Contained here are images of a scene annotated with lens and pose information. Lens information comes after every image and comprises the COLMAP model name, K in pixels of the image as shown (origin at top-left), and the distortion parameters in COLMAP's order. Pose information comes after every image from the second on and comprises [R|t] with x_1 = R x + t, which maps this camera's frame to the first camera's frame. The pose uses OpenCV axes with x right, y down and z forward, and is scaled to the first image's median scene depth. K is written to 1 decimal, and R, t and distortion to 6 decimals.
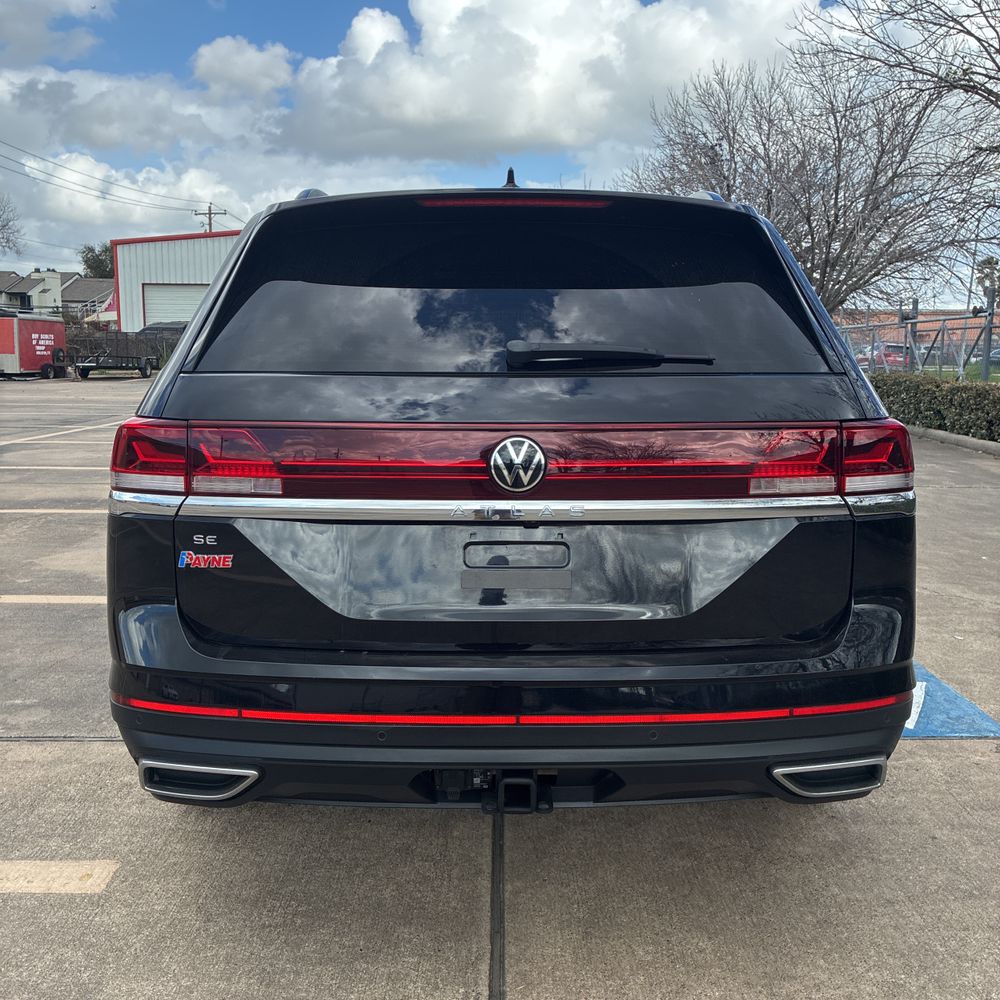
lens RADIAL K [[1023.2, 0, 508.2], [0, 1023.2, 498.8], [0, 0, 1]] dist [0.027054, 0.011714]
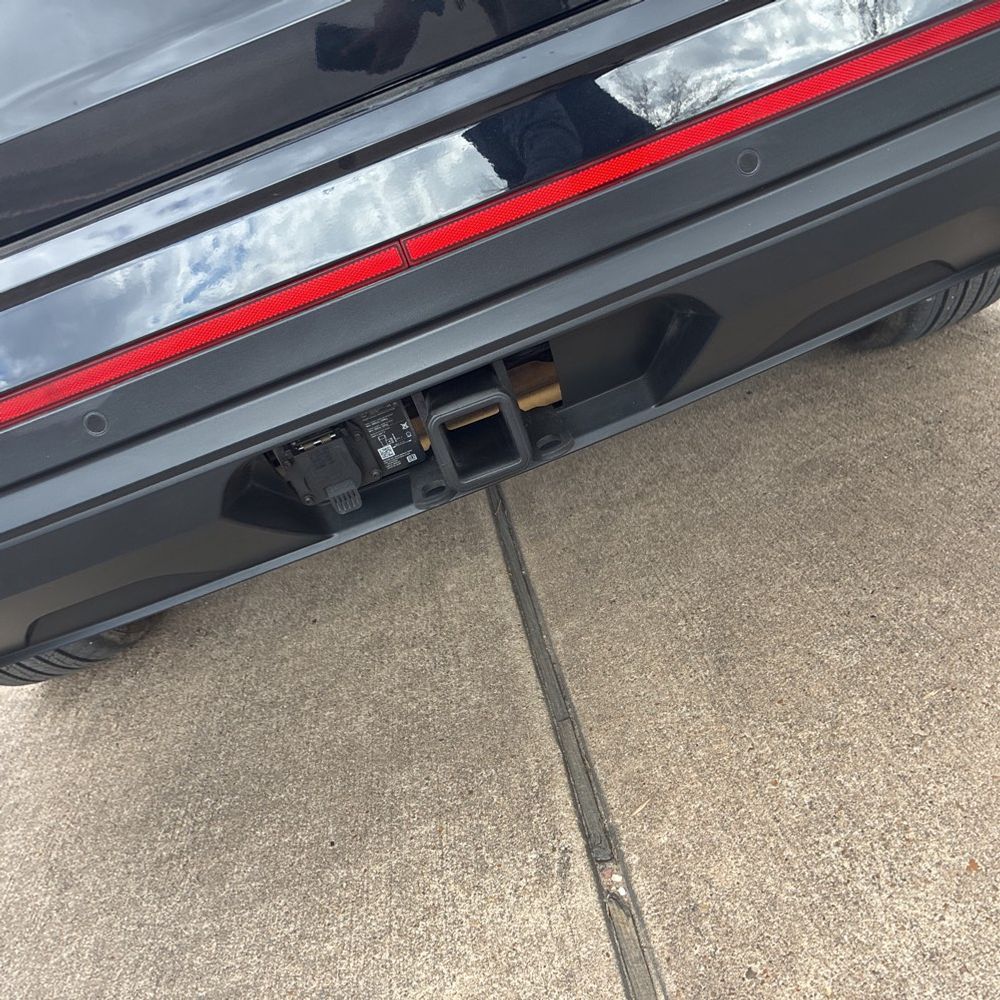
lens RADIAL K [[1021.4, 0, 497.9], [0, 1021.4, 499.9], [0, 0, 1]] dist [0.037027, -0.018701]
pose [[0.929970, -0.366122, -0.033331, 0.014341], [0.364322, 0.905643, 0.216980, 0.159679], [-0.049255, -0.213927, 0.975607, 0.424868]]
